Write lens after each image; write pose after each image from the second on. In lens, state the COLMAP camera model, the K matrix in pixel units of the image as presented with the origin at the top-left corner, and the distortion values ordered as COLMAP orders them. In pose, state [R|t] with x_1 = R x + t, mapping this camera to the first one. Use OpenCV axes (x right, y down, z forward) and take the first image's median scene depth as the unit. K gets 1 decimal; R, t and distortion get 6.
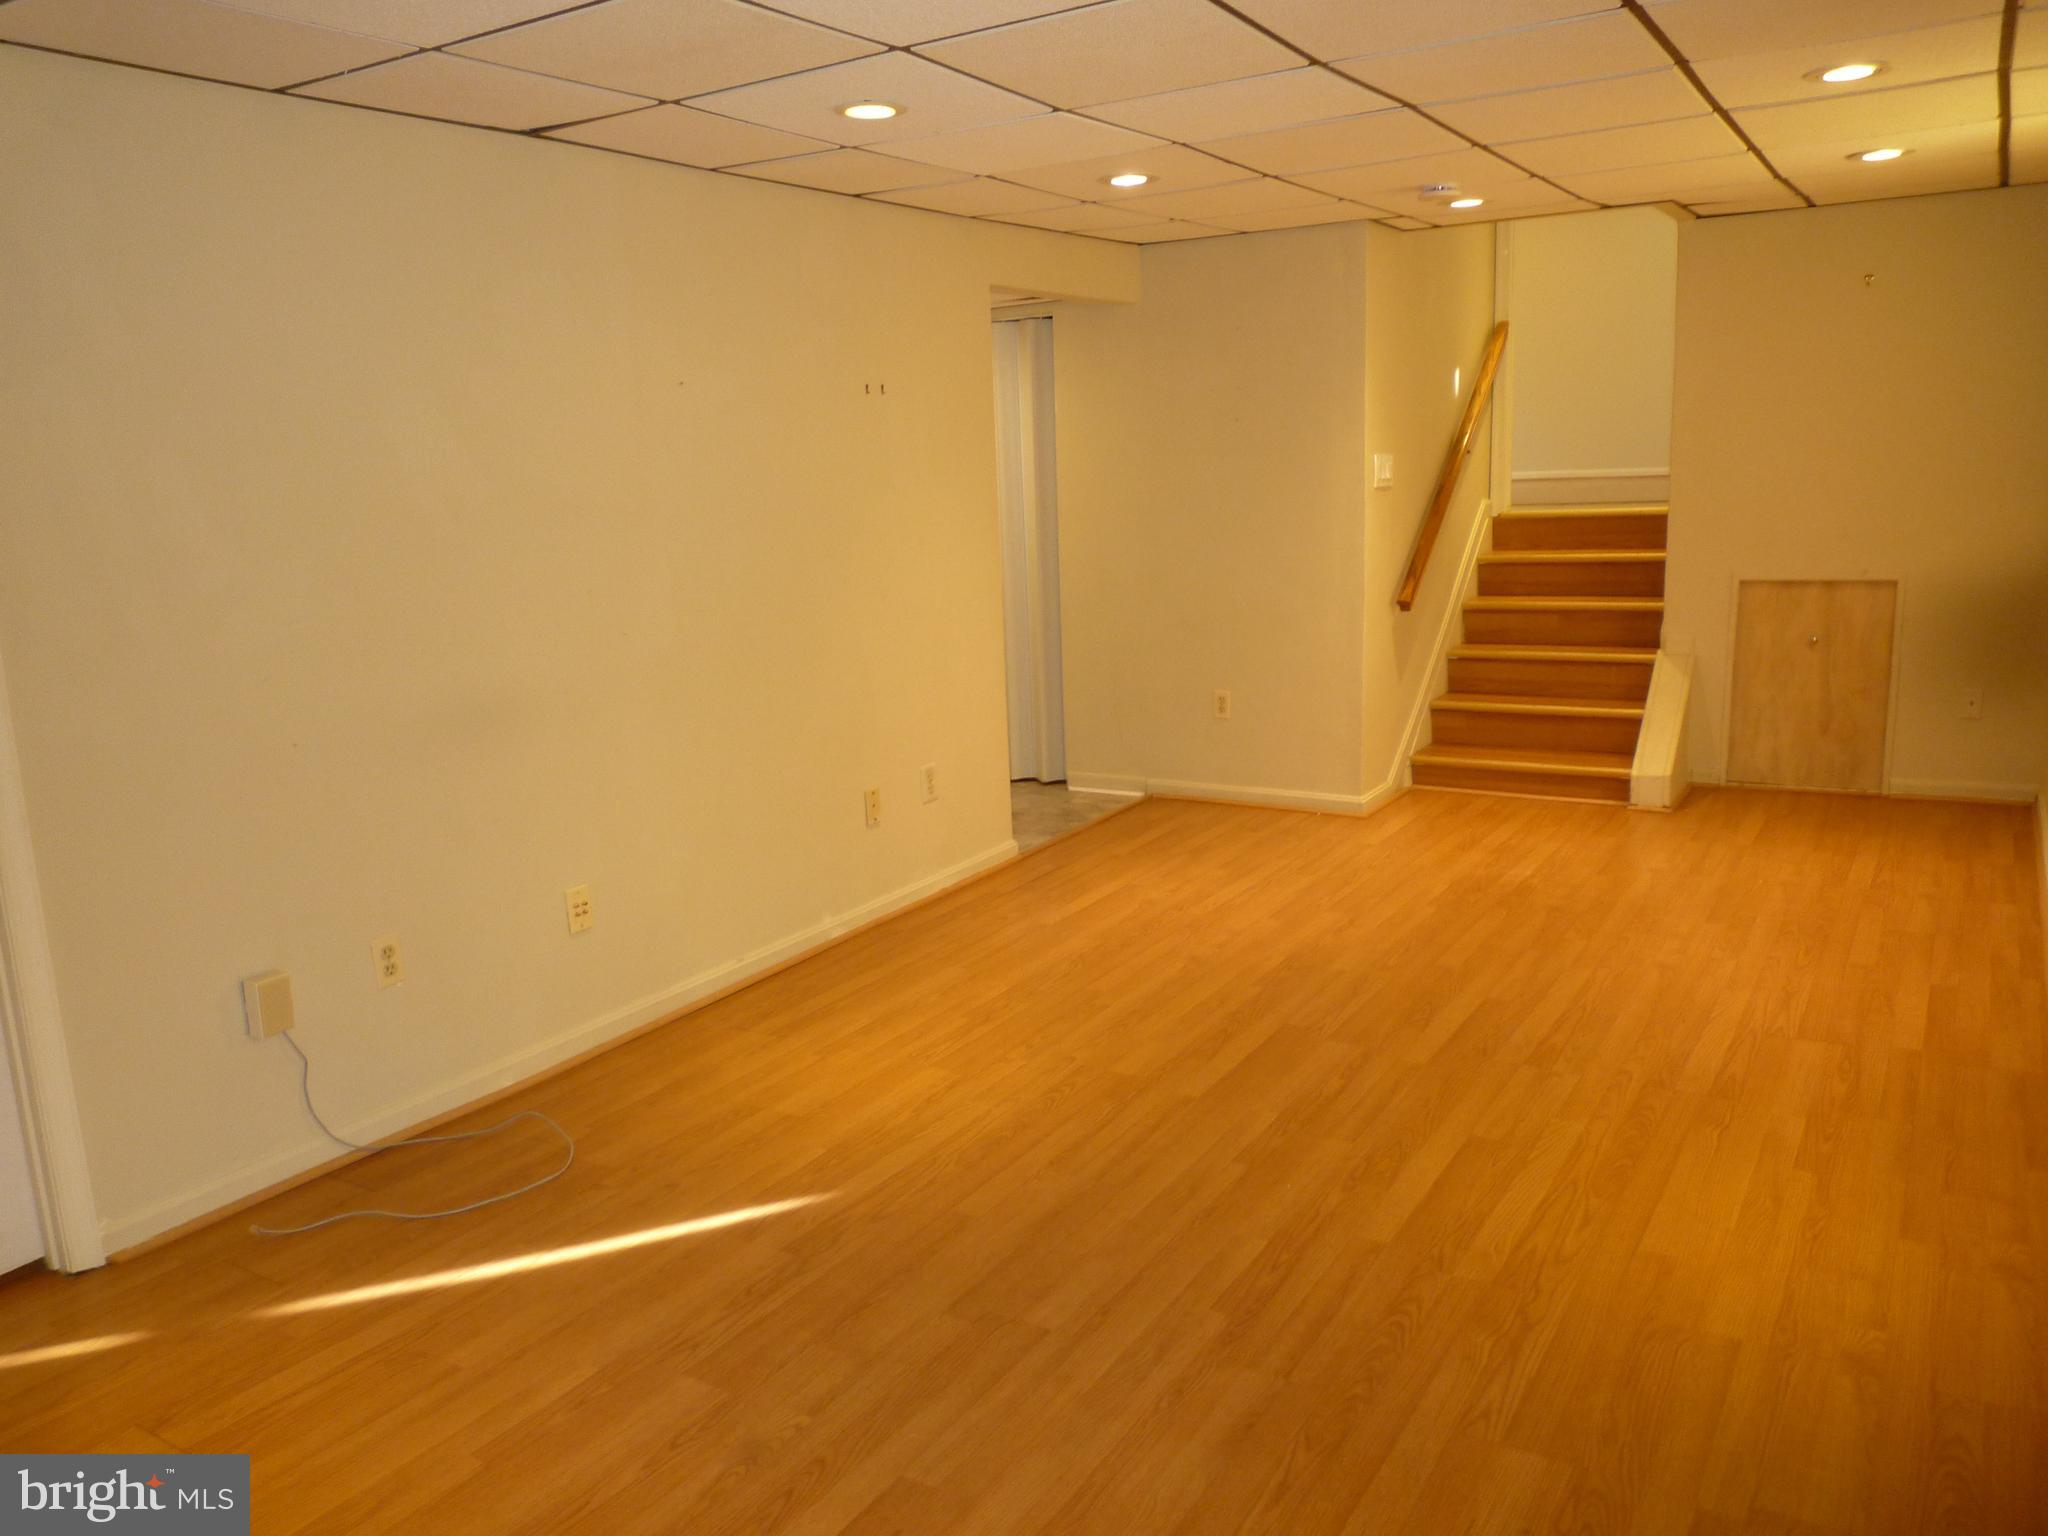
lens RADIAL K [[1517.9, 0, 1025.5], [0, 1517.9, 757.9], [0, 0, 1]] dist [-0.002217, -0.052475]
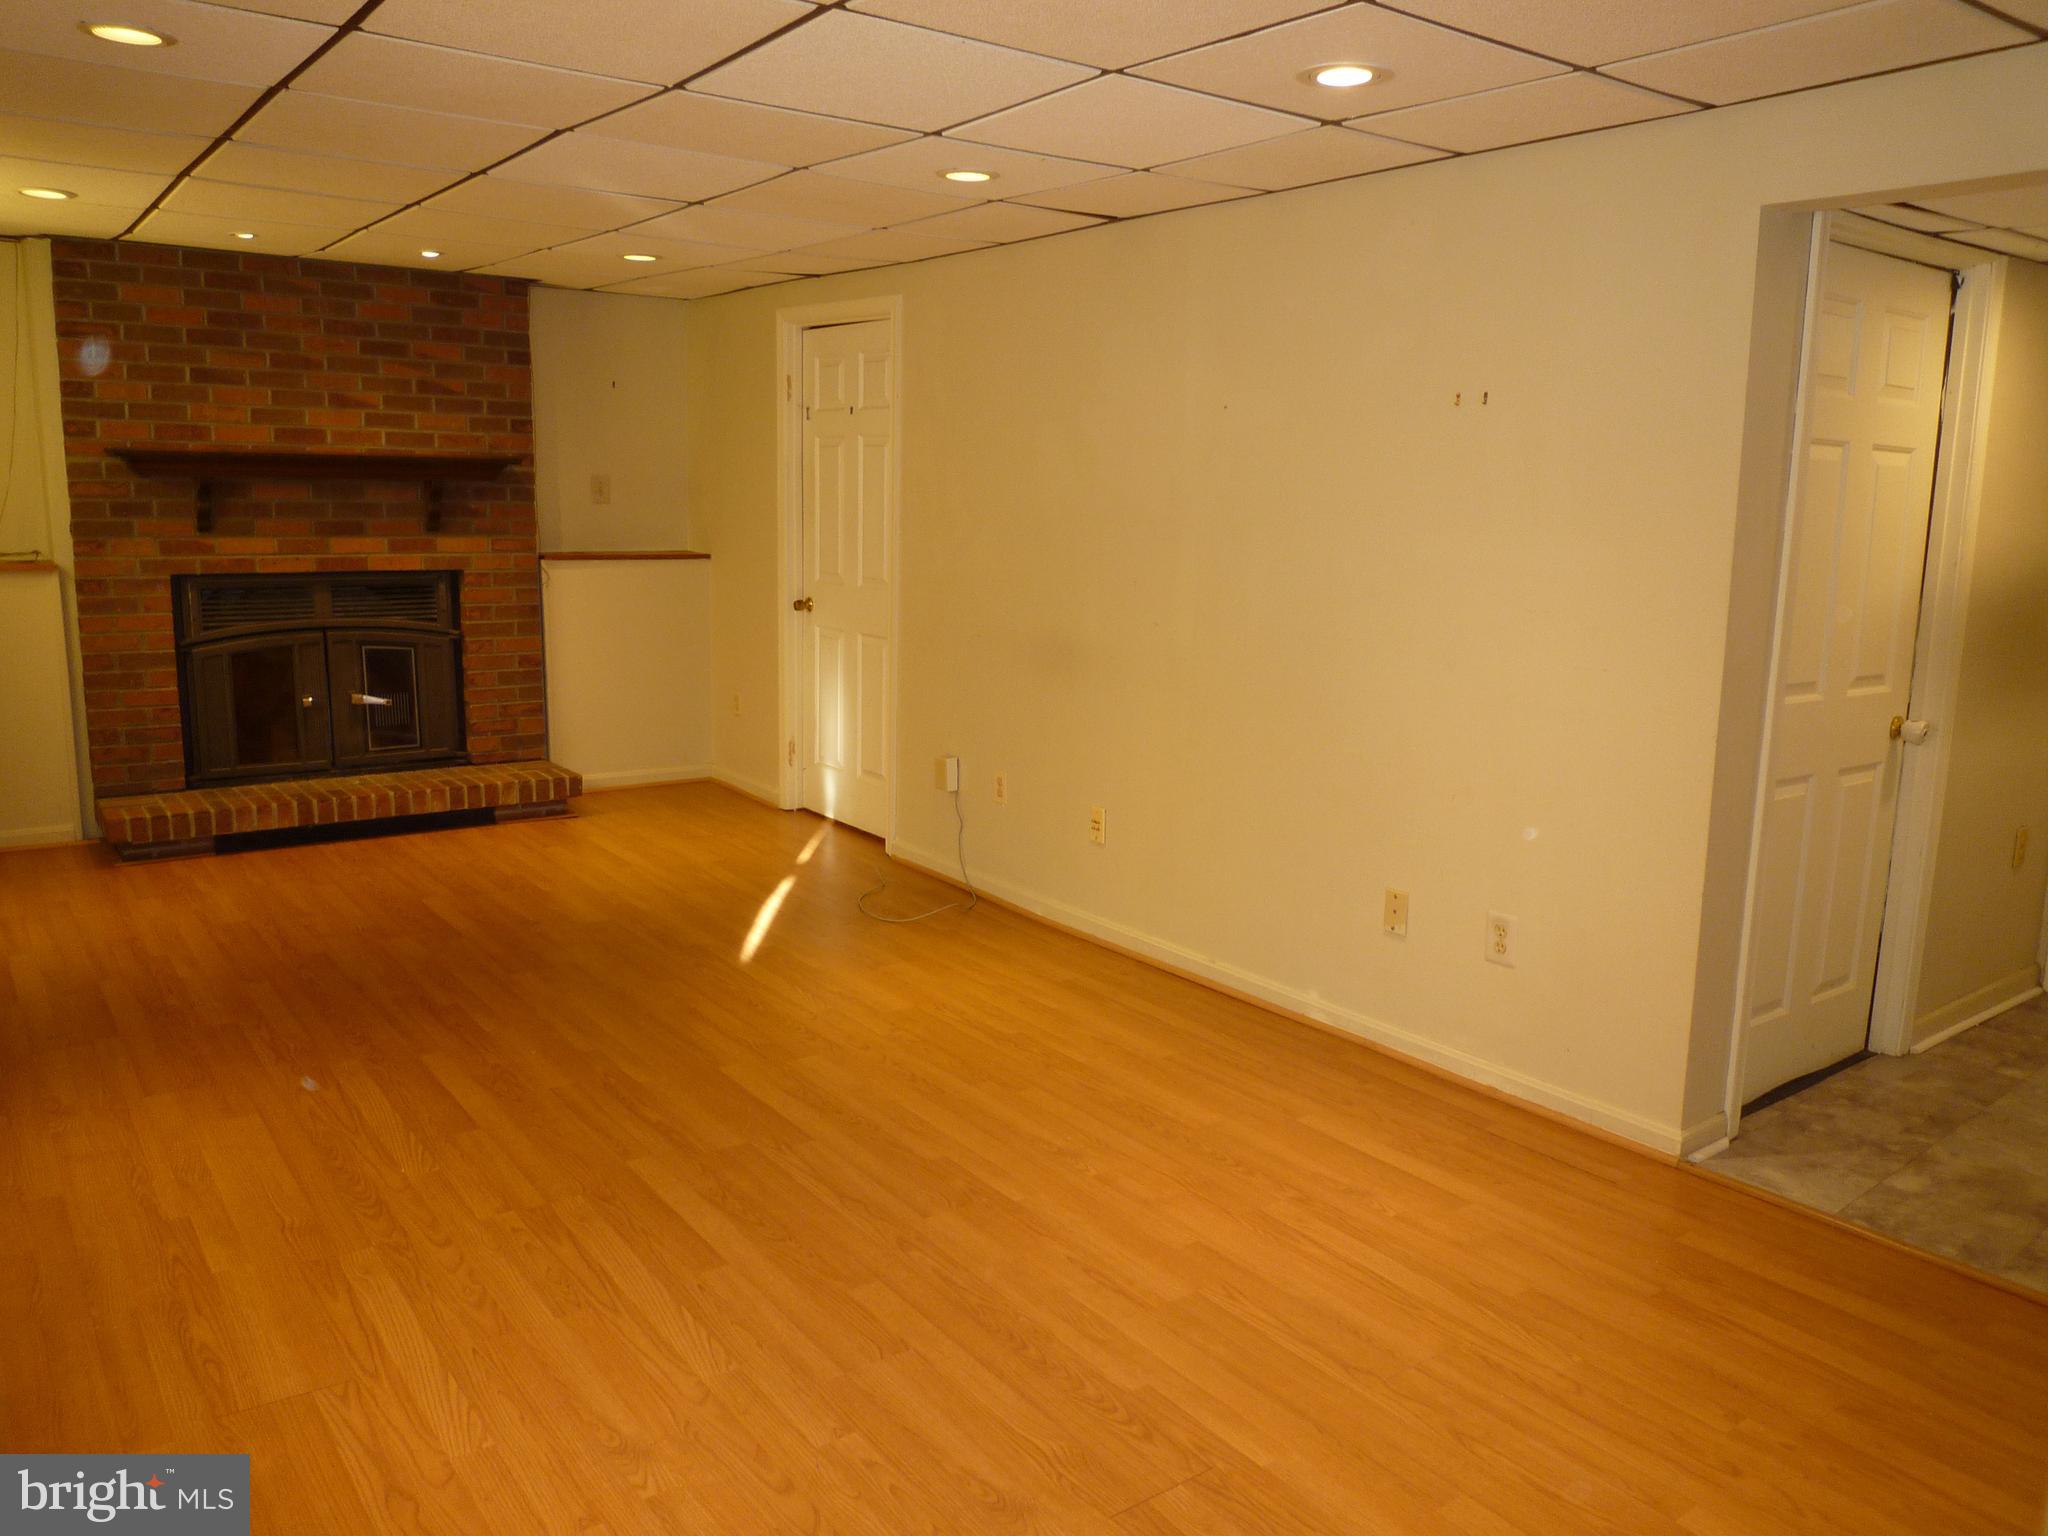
lens RADIAL K [[1517.9, 0, 1025.5], [0, 1517.9, 757.9], [0, 0, 1]] dist [-0.002217, -0.052475]
pose [[-0.367857, 0.196158, -0.908957, 0.880695], [-0.184513, 0.942663, 0.278105, -0.298606], [0.911393, 0.270017, -0.310571, 1.326845]]
